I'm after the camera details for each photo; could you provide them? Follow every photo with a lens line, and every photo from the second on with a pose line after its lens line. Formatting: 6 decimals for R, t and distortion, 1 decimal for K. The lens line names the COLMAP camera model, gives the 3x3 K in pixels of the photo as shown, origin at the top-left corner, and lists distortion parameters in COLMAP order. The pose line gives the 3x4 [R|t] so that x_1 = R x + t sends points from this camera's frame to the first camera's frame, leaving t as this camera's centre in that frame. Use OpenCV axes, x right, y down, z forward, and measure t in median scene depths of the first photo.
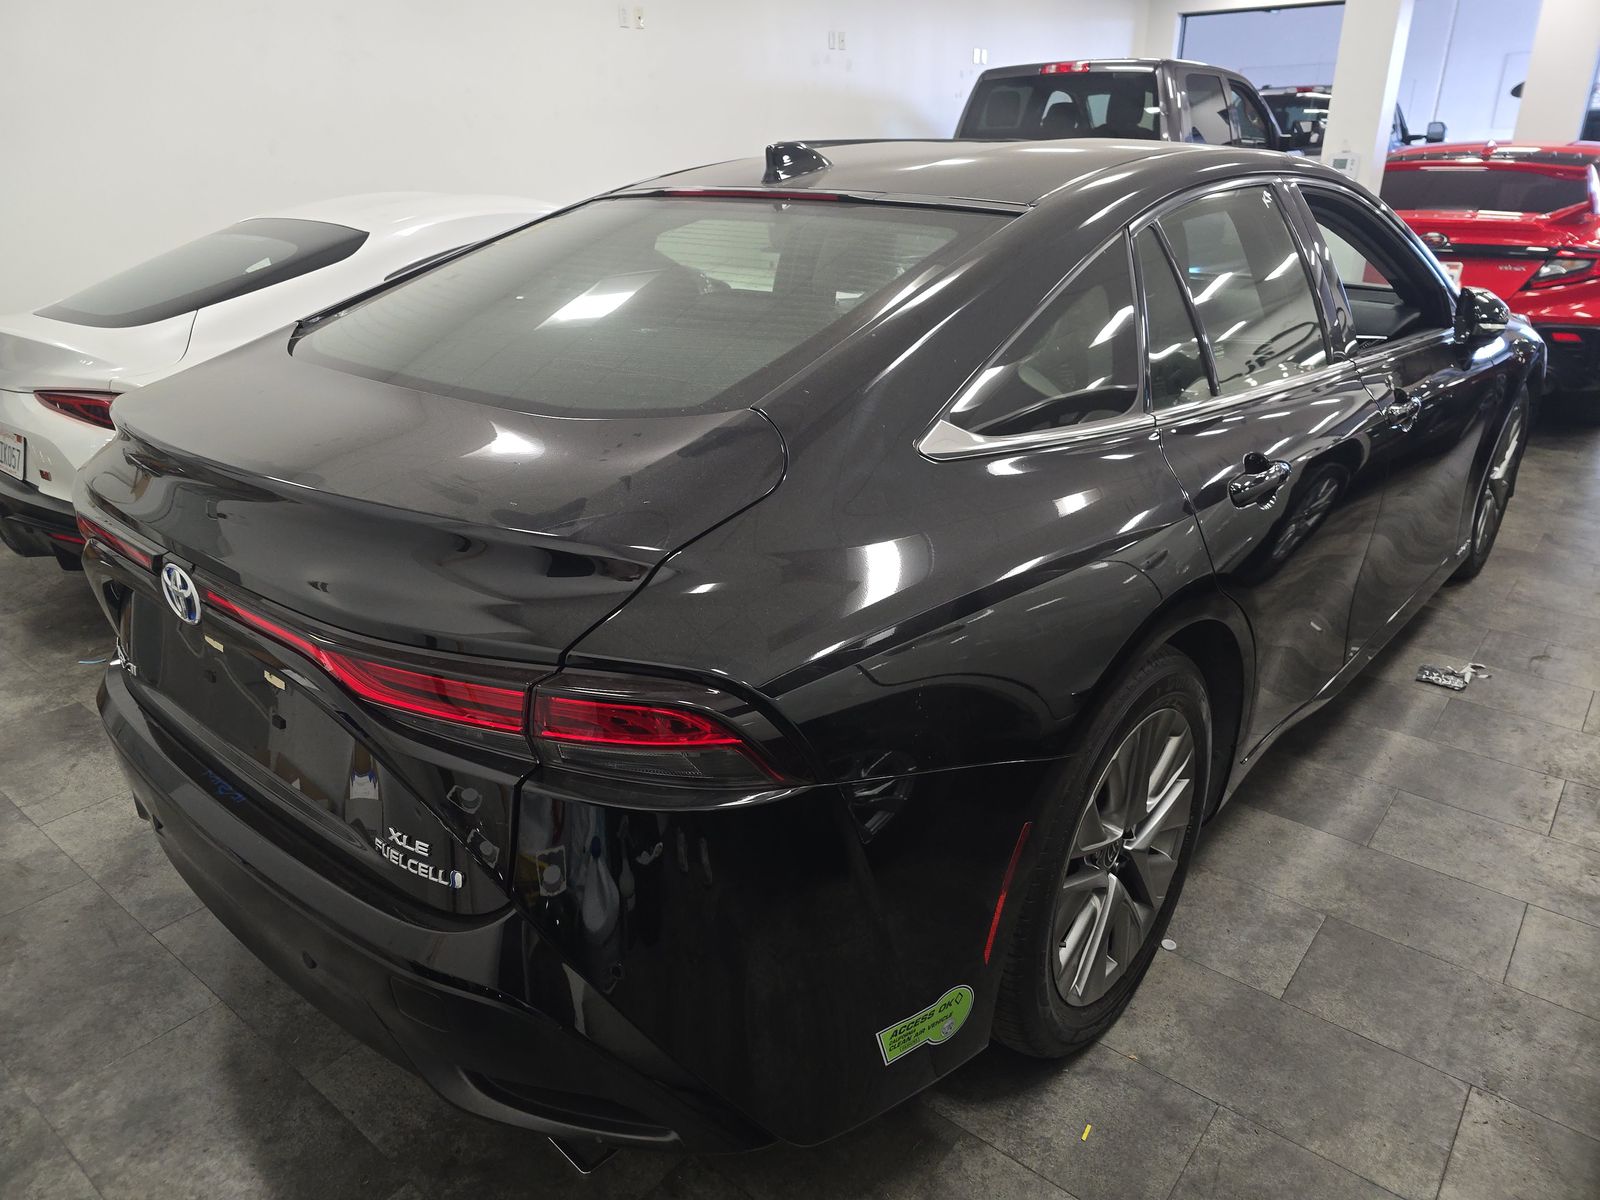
lens RADIAL K [[1076.5, 0, 796.9], [0, 1076.5, 610.2], [0, 0, 1]] dist [0.034024, -0.026138]
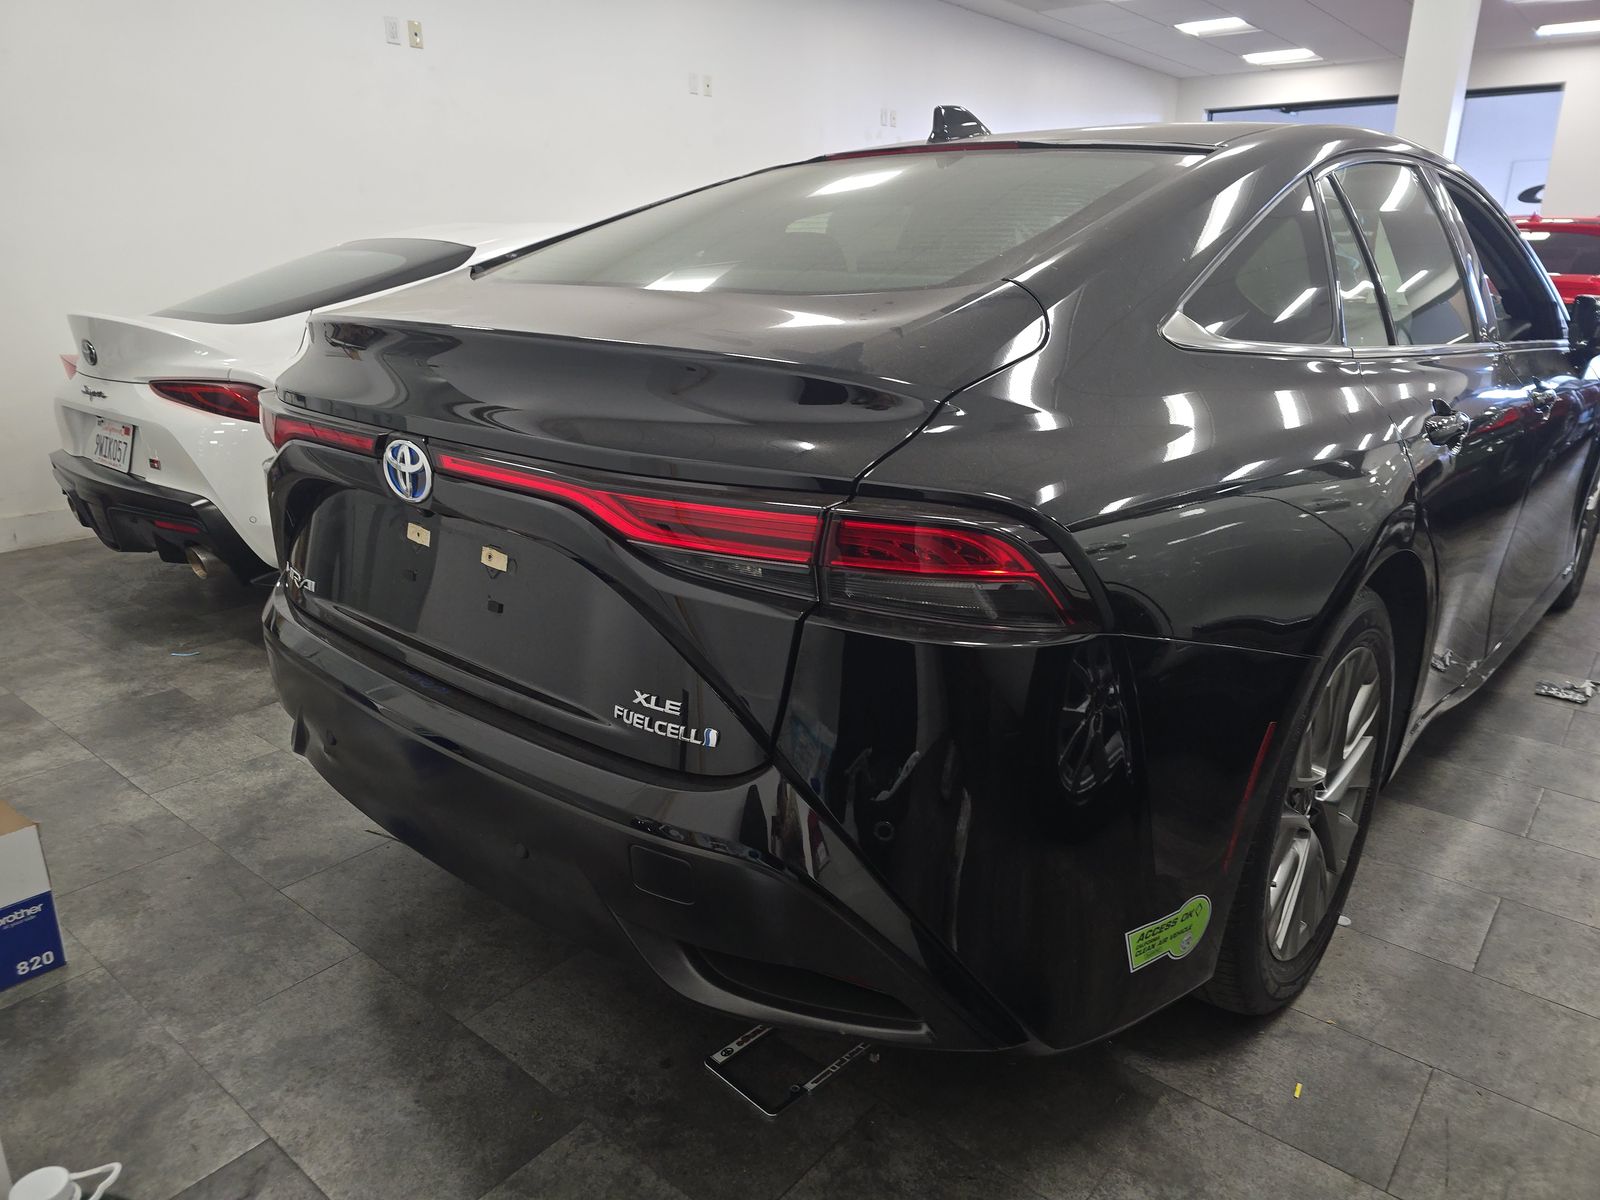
lens RADIAL K [[1076.5, 0, 802.8], [0, 1076.5, 606.1], [0, 0, 1]] dist [0.034024, -0.026138]
pose [[0.999807, 0.019232, -0.003905, -0.149841], [-0.019492, 0.996276, -0.083990, 0.136363], [0.002275, 0.084050, 0.996459, 0.023757]]
